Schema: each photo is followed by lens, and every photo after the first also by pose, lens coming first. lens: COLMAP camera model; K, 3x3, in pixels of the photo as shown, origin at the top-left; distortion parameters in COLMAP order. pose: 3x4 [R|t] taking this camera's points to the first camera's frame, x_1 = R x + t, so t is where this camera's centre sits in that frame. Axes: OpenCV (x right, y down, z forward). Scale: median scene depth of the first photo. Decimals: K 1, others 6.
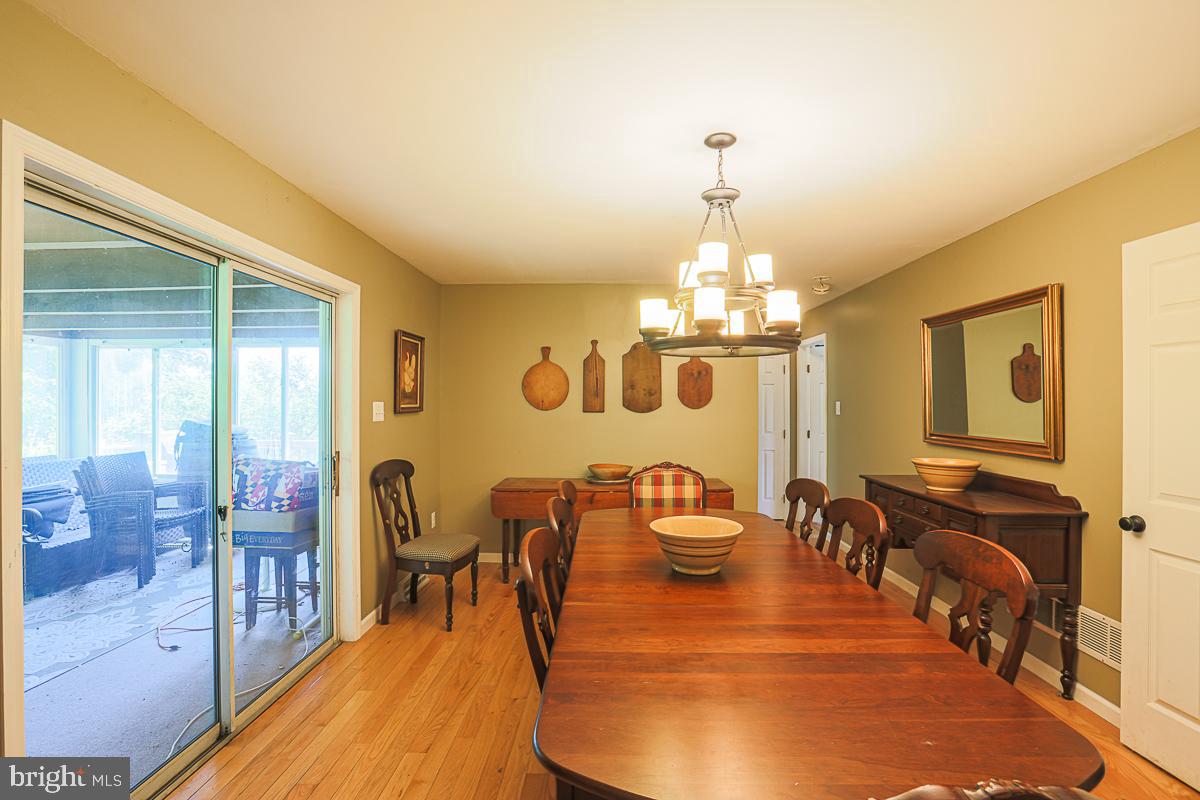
lens RADIAL K [[546.0, 0, 602.0], [0, 546.0, 399.9], [0, 0, 1]] dist [-0.047057, 0.013656]
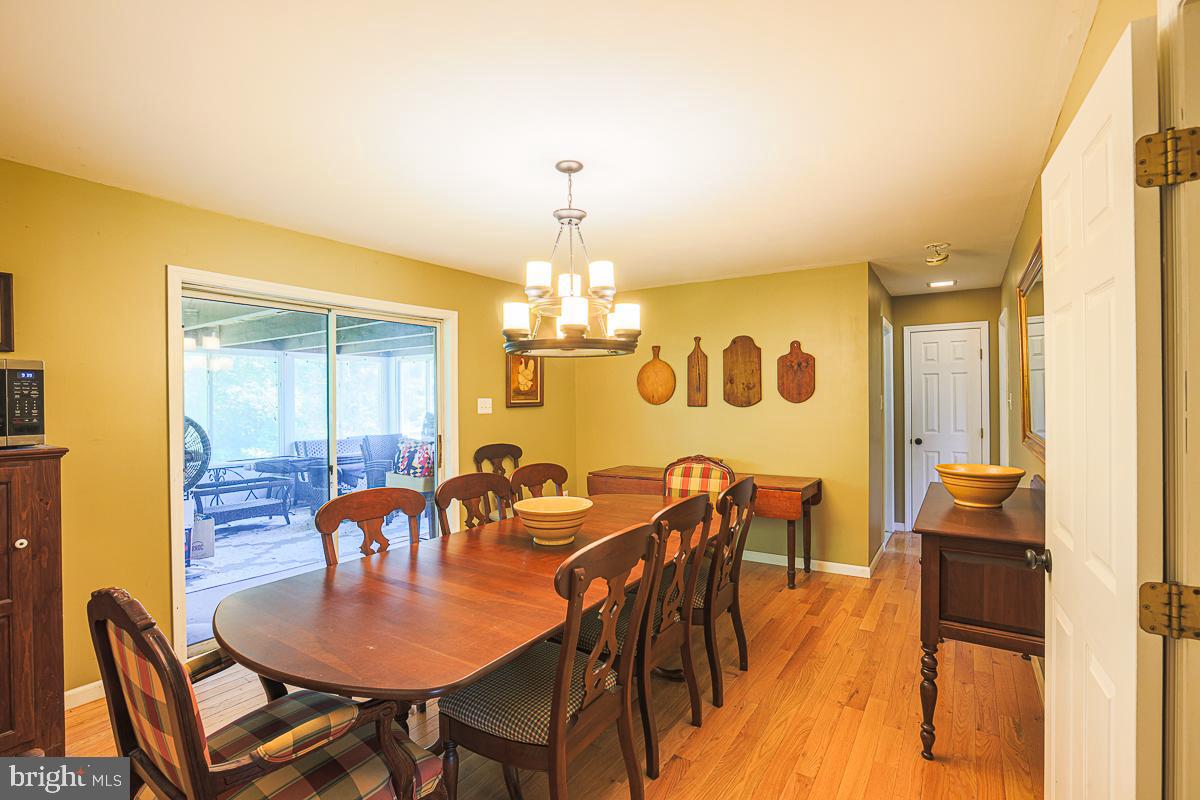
lens RADIAL K [[546.0, 0, 602.0], [0, 546.0, 399.9], [0, 0, 1]] dist [-0.047057, 0.013656]
pose [[0.853667, -0.006202, -0.520783, 0.466636], [0.011087, 0.999919, 0.006265, 0.001985], [0.520702, -0.011122, 0.853666, 0.031518]]
